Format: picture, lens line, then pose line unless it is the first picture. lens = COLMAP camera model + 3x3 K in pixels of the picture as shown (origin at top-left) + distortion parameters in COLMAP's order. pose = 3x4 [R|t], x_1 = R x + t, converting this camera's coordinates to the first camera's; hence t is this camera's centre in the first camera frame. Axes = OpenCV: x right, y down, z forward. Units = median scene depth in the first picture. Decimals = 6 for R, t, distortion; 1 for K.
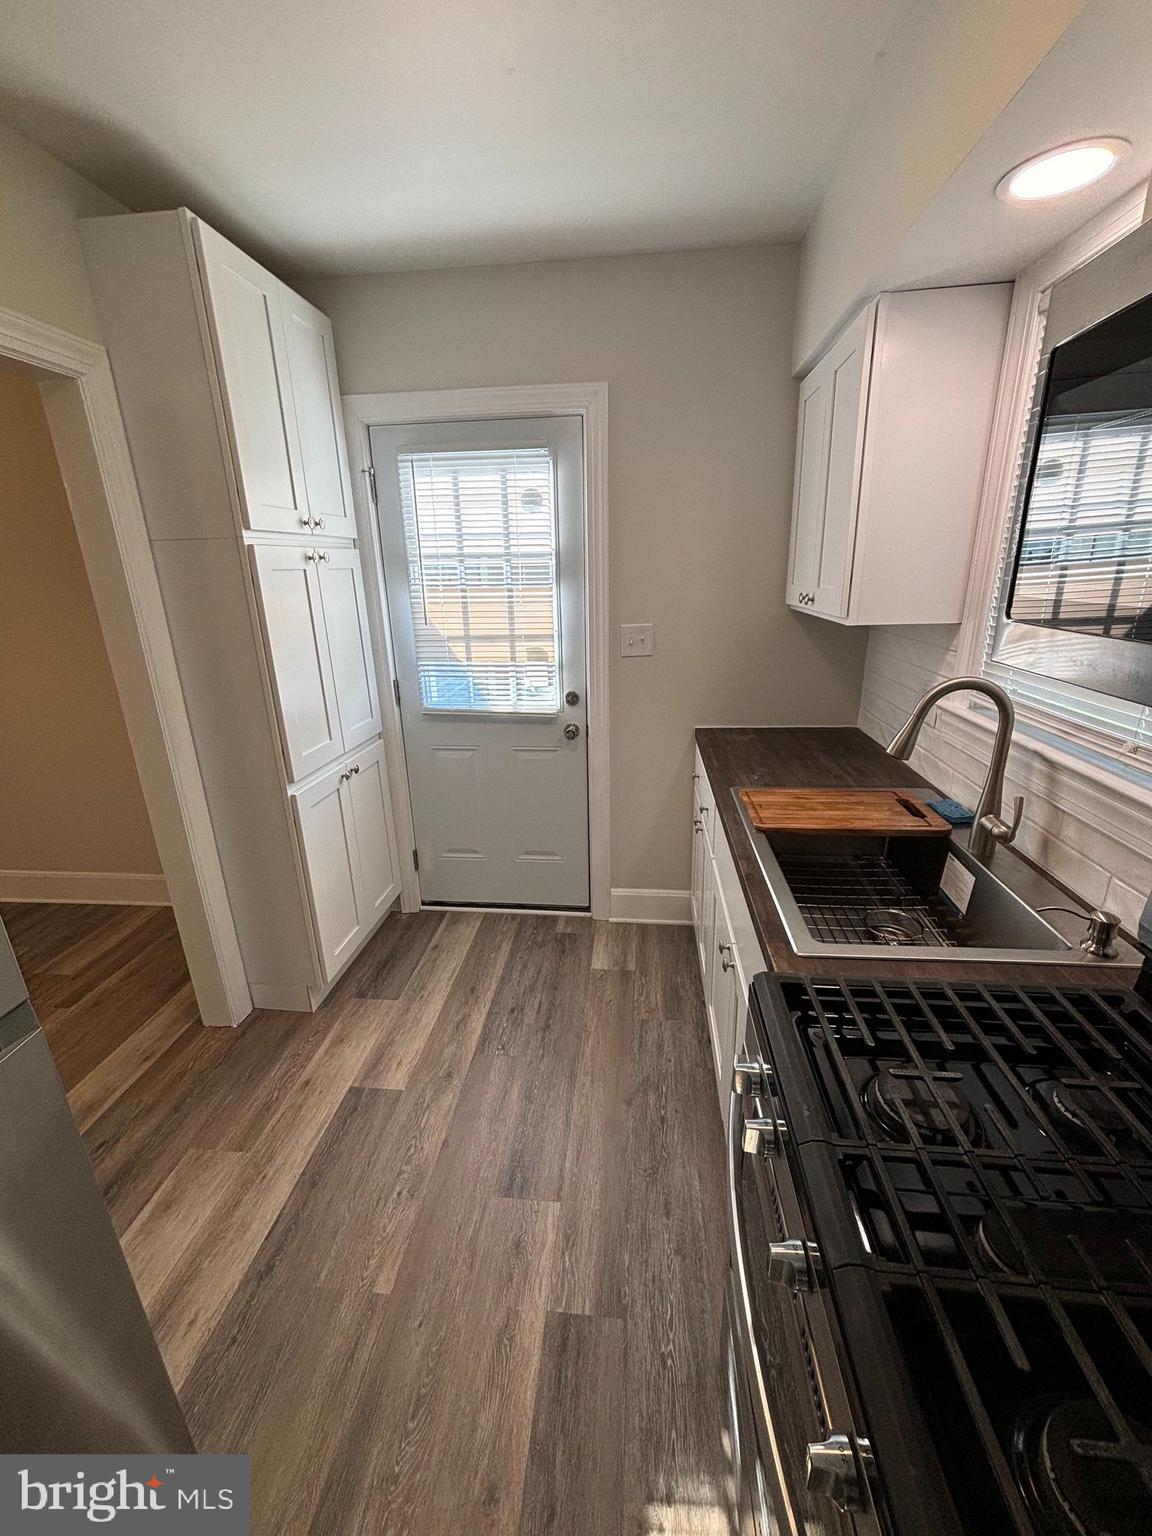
lens RADIAL K [[625.2, 0, 576.0], [0, 625.2, 768.0], [0, 0, 1]] dist [0.000259, -0.000087]
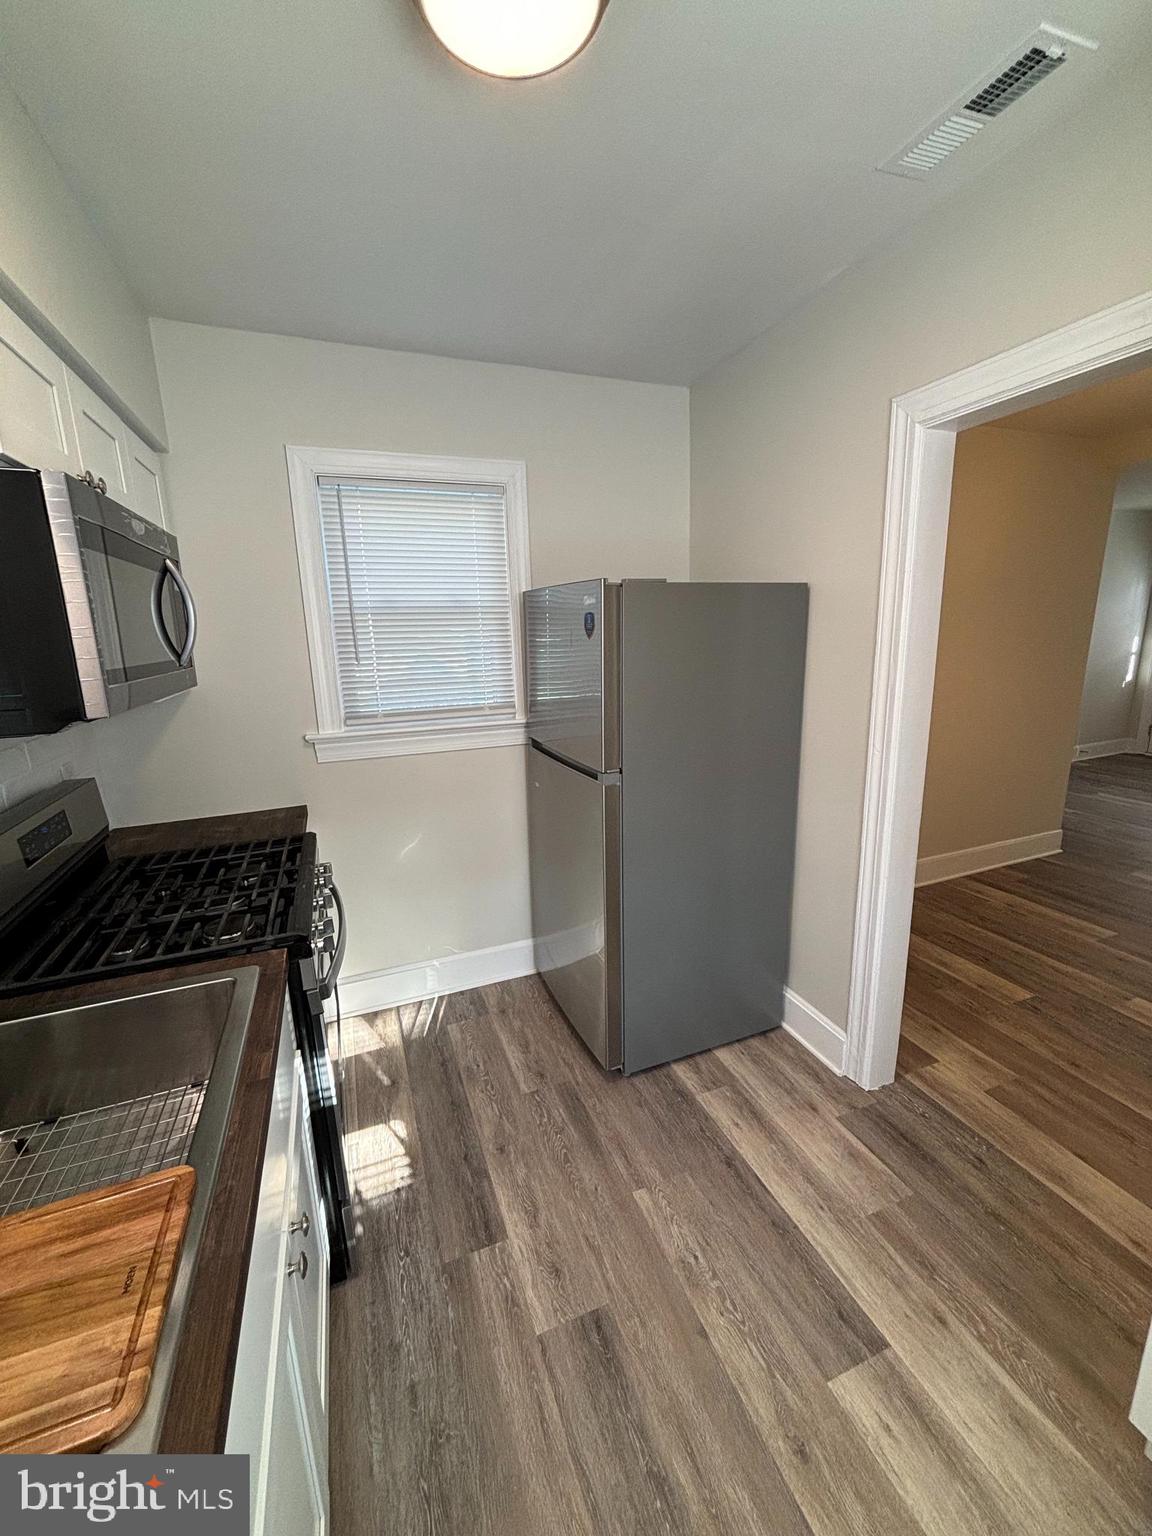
lens RADIAL K [[625.2, 0, 576.0], [0, 625.2, 768.0], [0, 0, 1]] dist [0.000259, -0.000087]
pose [[-0.893678, 0.147593, -0.423740, 0.189630], [-0.085653, 0.870877, 0.483980, -0.451684], [0.440458, 0.468817, -0.765642, 1.395763]]
